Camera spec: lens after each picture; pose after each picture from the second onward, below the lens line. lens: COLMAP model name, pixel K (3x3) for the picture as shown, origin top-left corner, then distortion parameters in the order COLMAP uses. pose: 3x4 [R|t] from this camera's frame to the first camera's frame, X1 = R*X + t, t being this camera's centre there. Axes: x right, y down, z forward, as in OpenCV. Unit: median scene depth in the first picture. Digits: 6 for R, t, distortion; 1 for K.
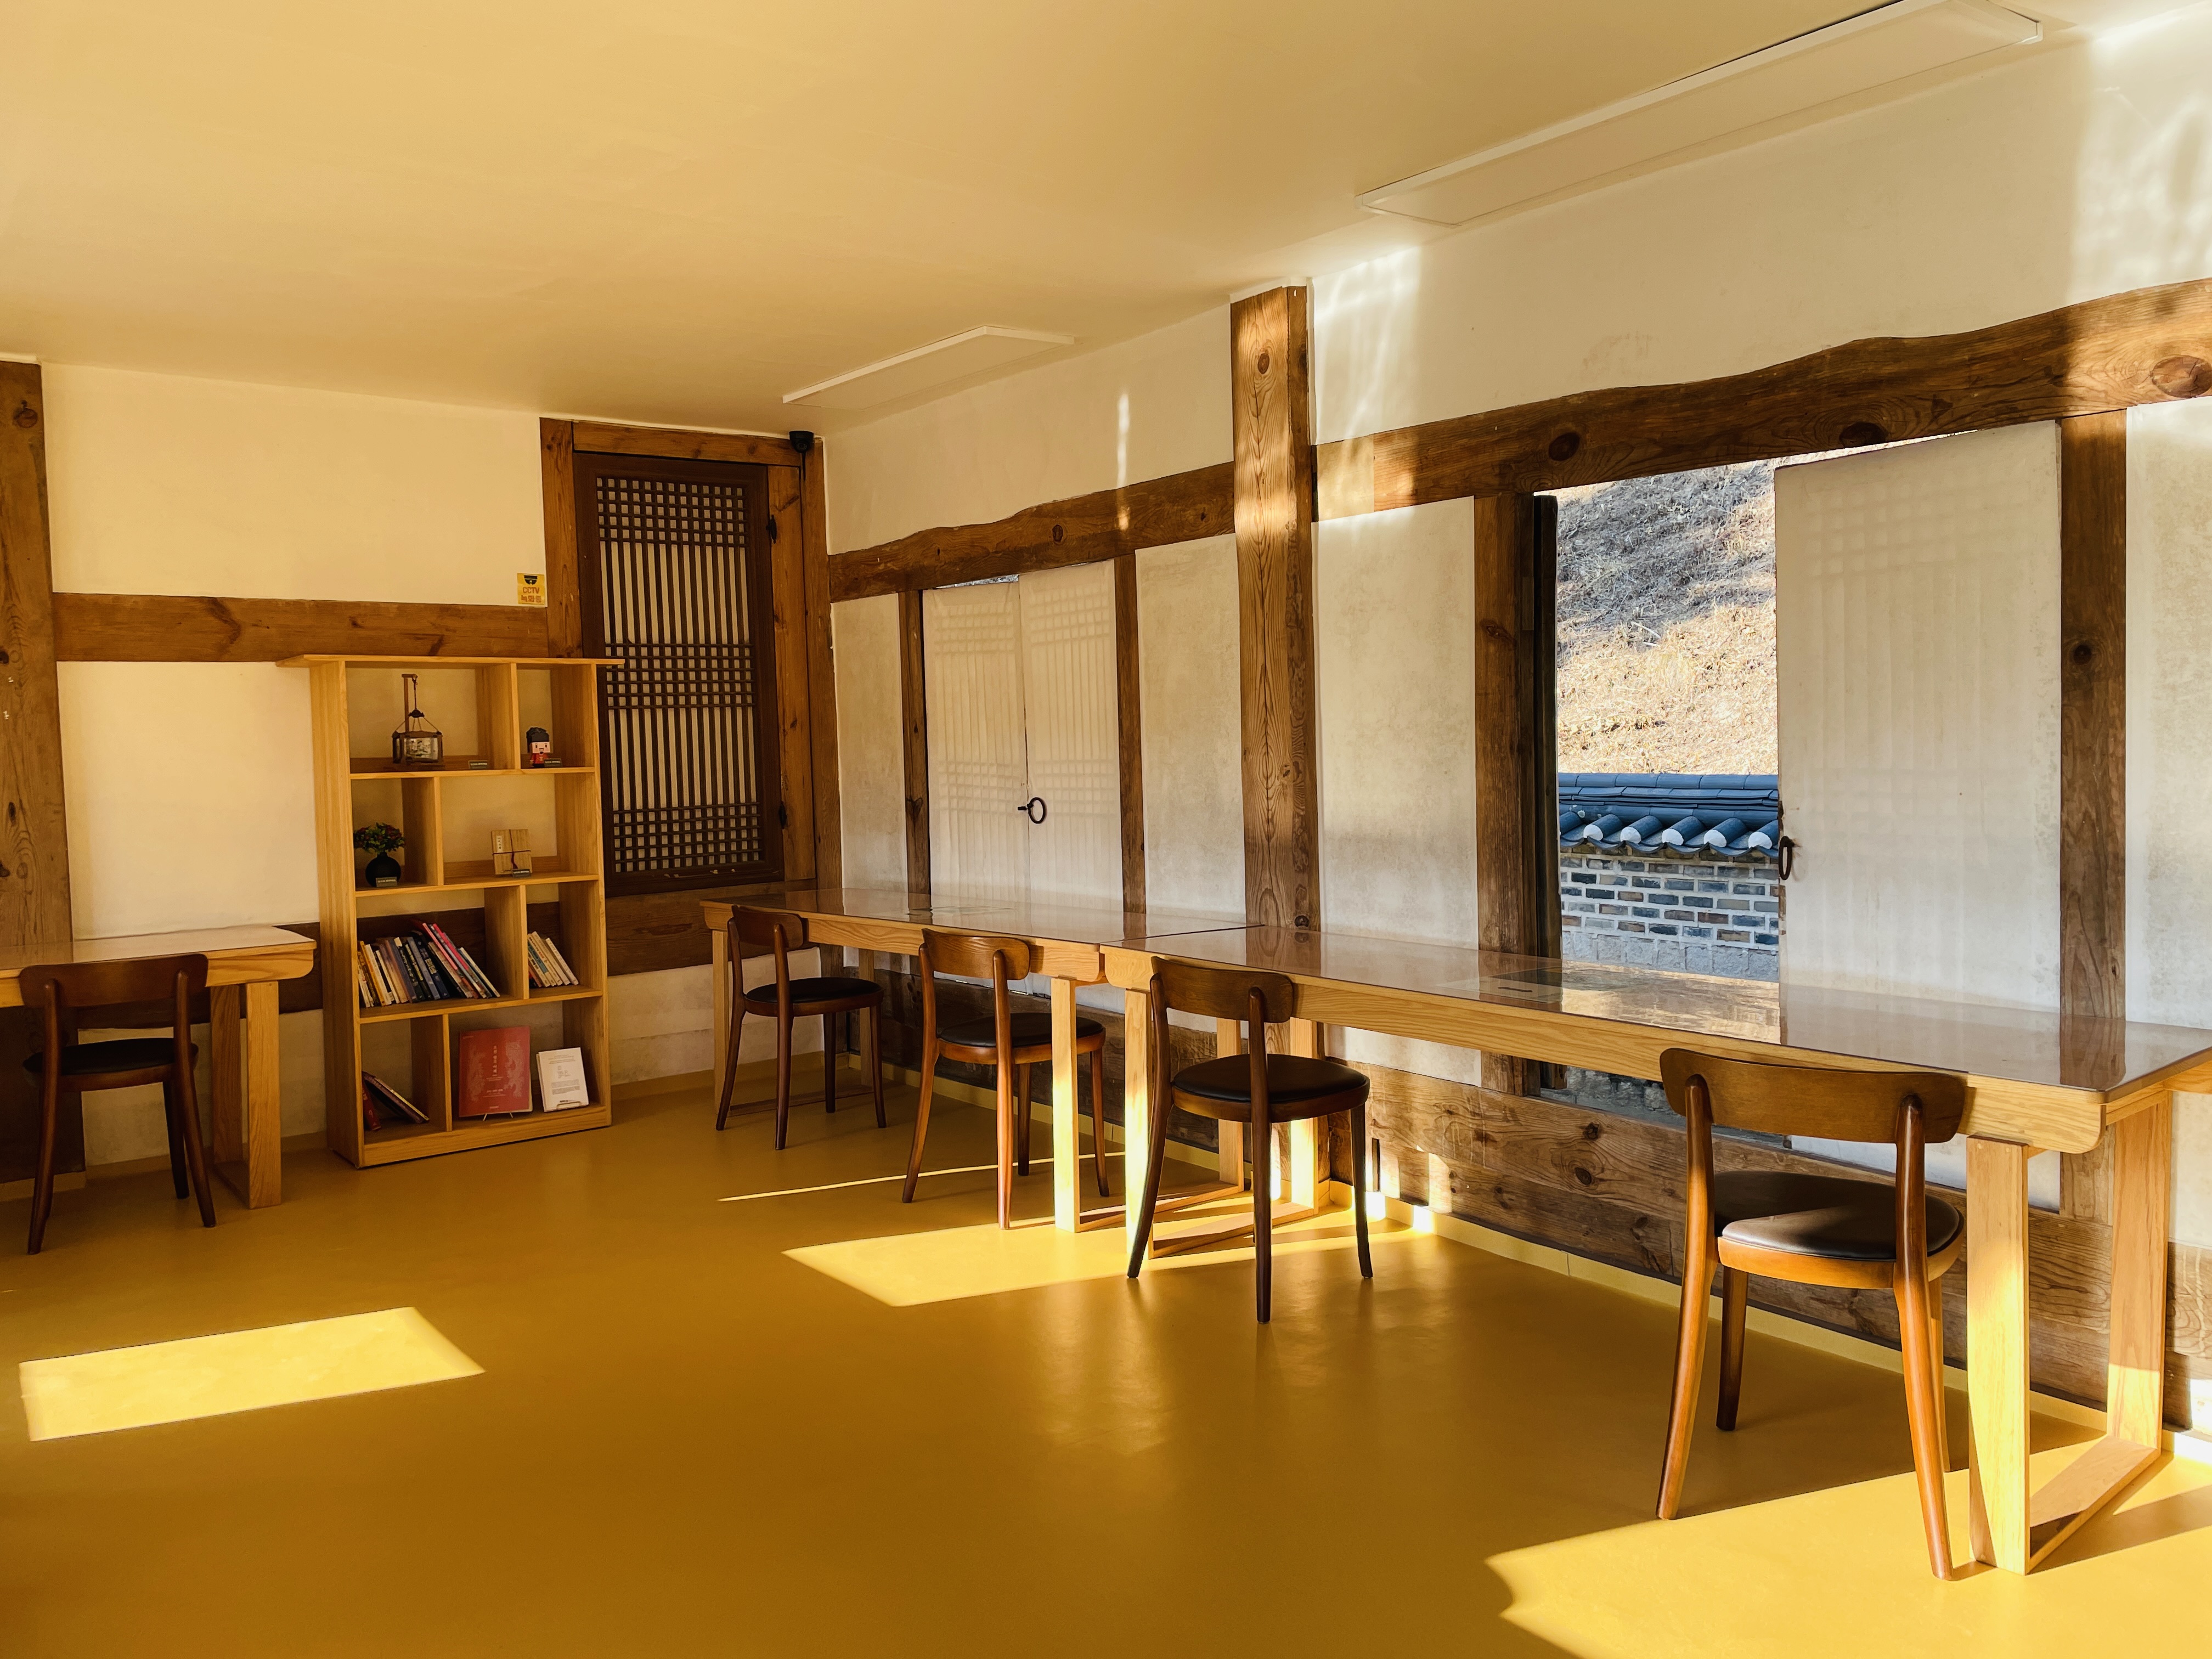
lens RADIAL K [[1639.2, 0, 1107.5], [0, 1639.2, 773.8], [0, 0, 1]] dist [0.011515, 0.000309]
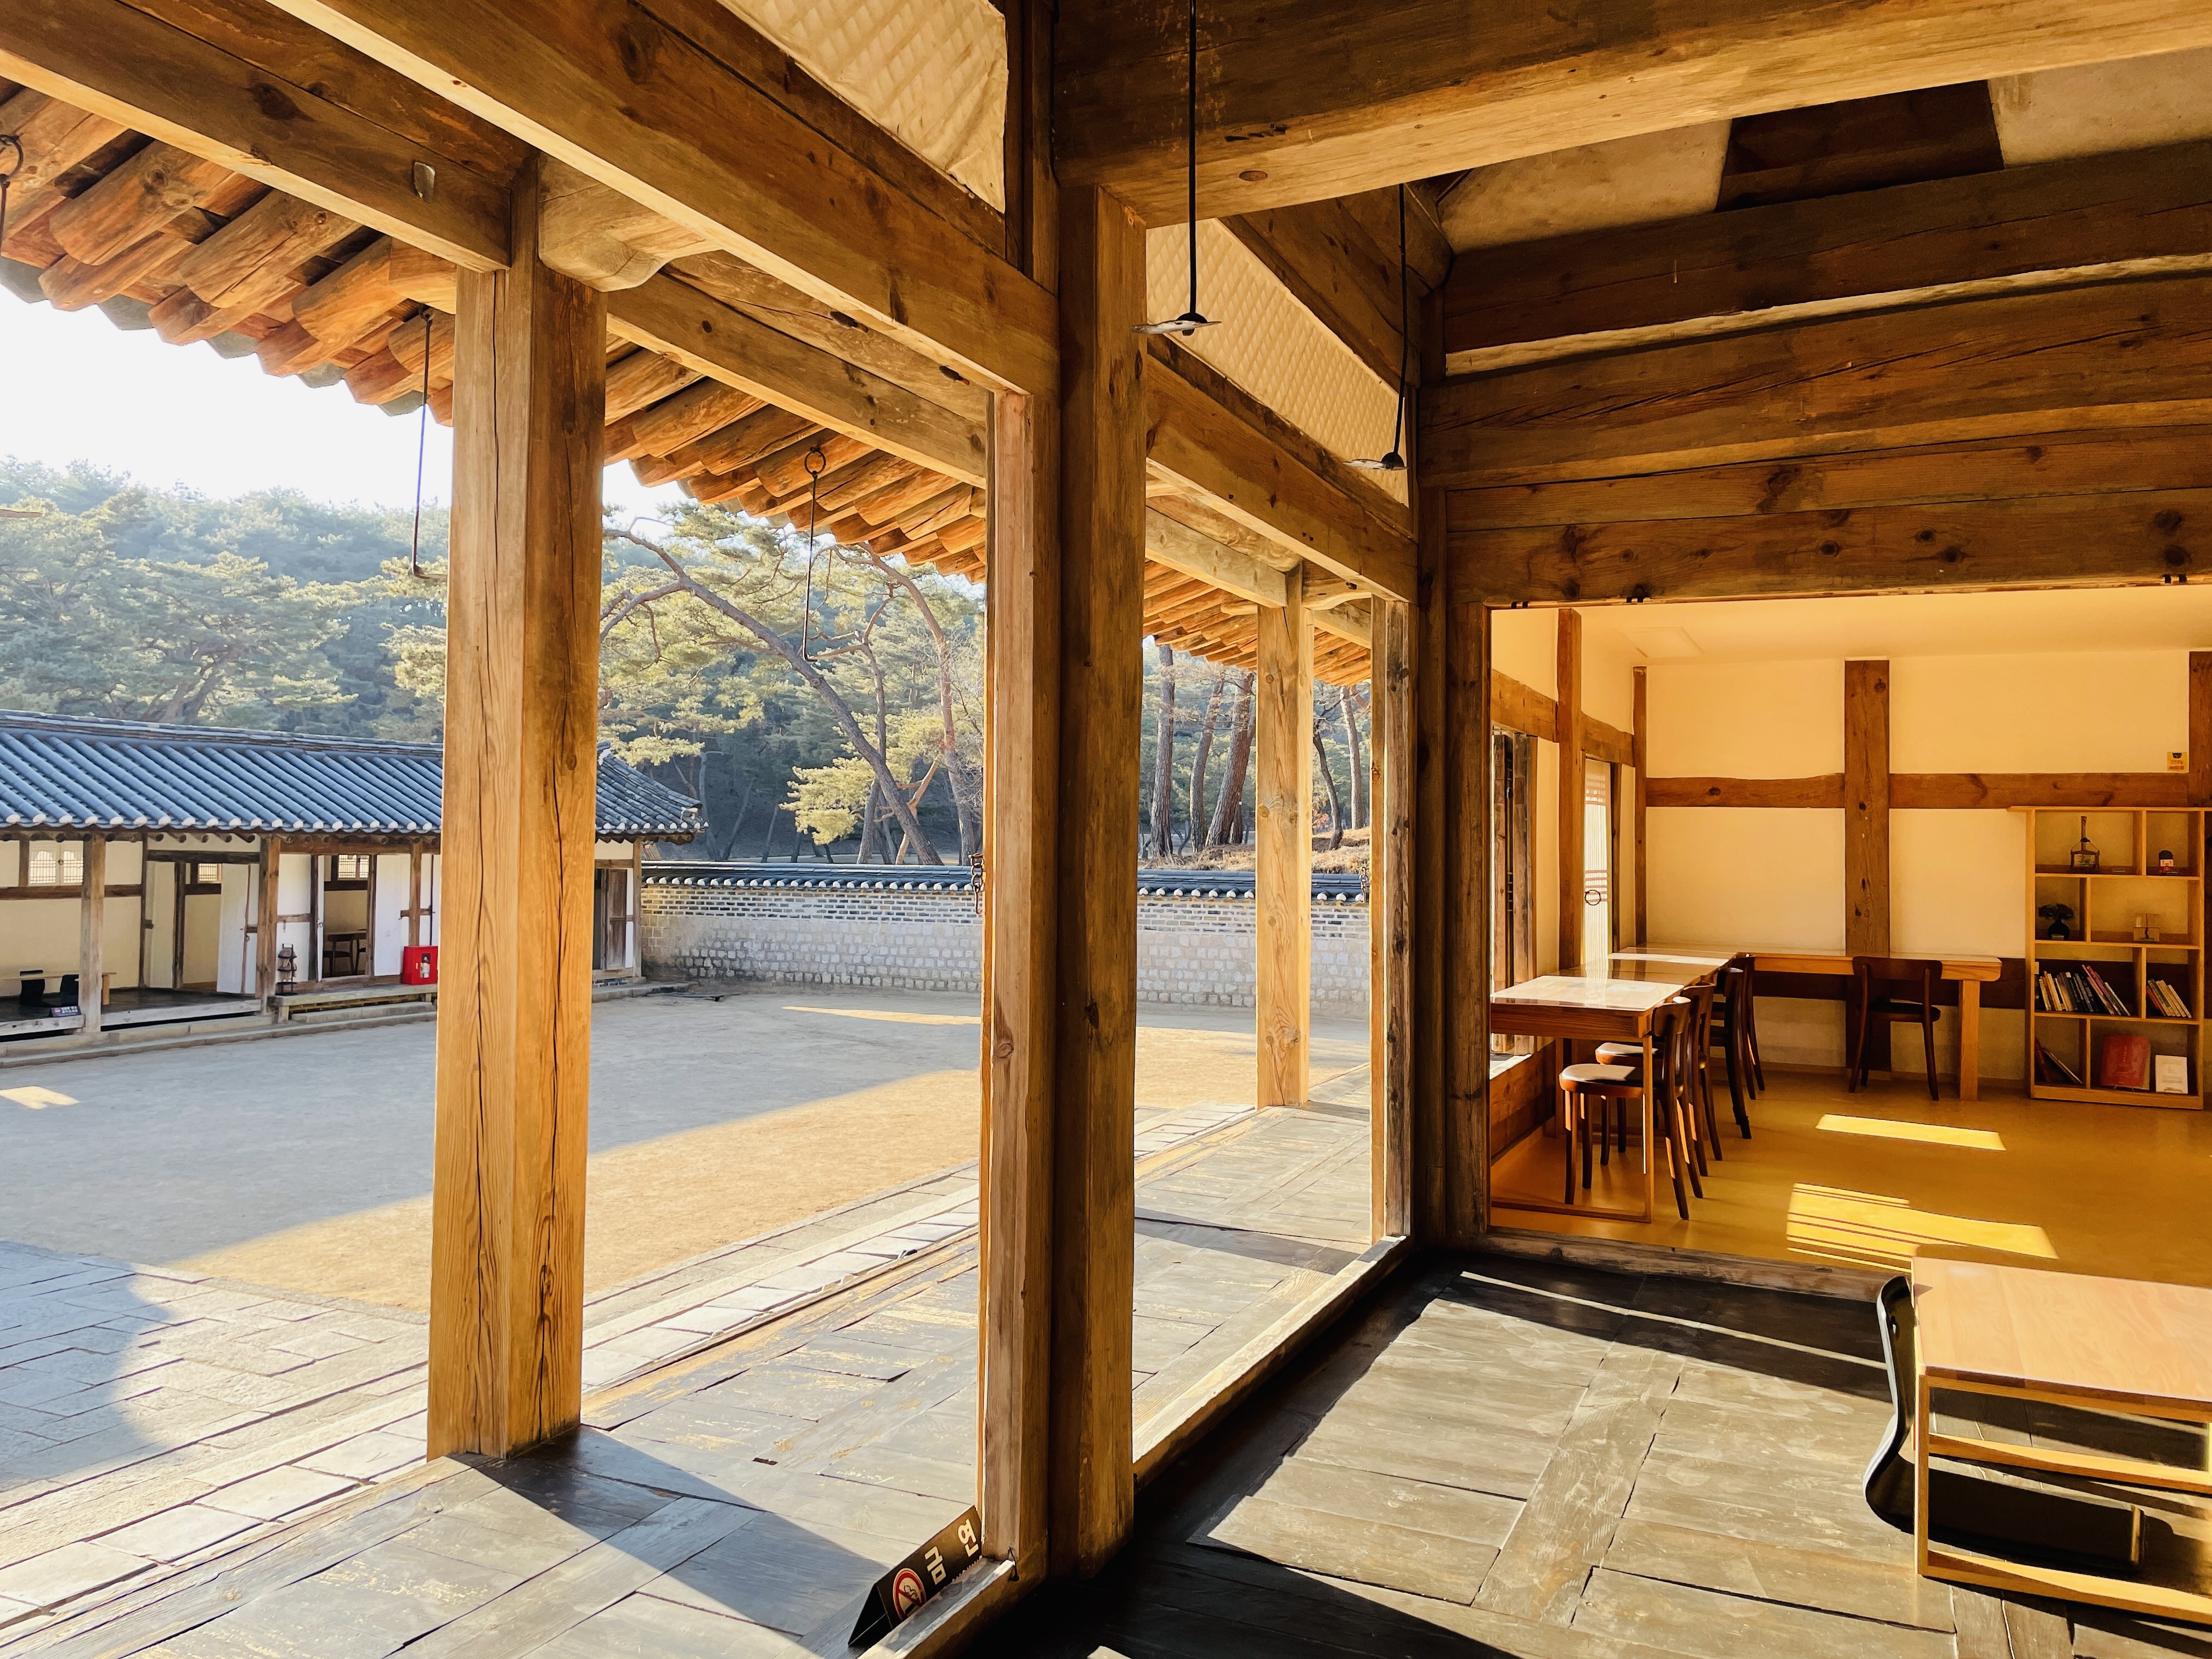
lens RADIAL K [[1639.2, 0, 1104.1], [0, 1639.2, 827.2], [0, 0, 1]] dist [0.011515, 0.000309]
pose [[0.431844, 0.018845, -0.901751, 0.661492], [-0.052021, 0.998638, -0.004043, 0.009338], [0.900447, 0.048656, 0.432236, -0.628463]]
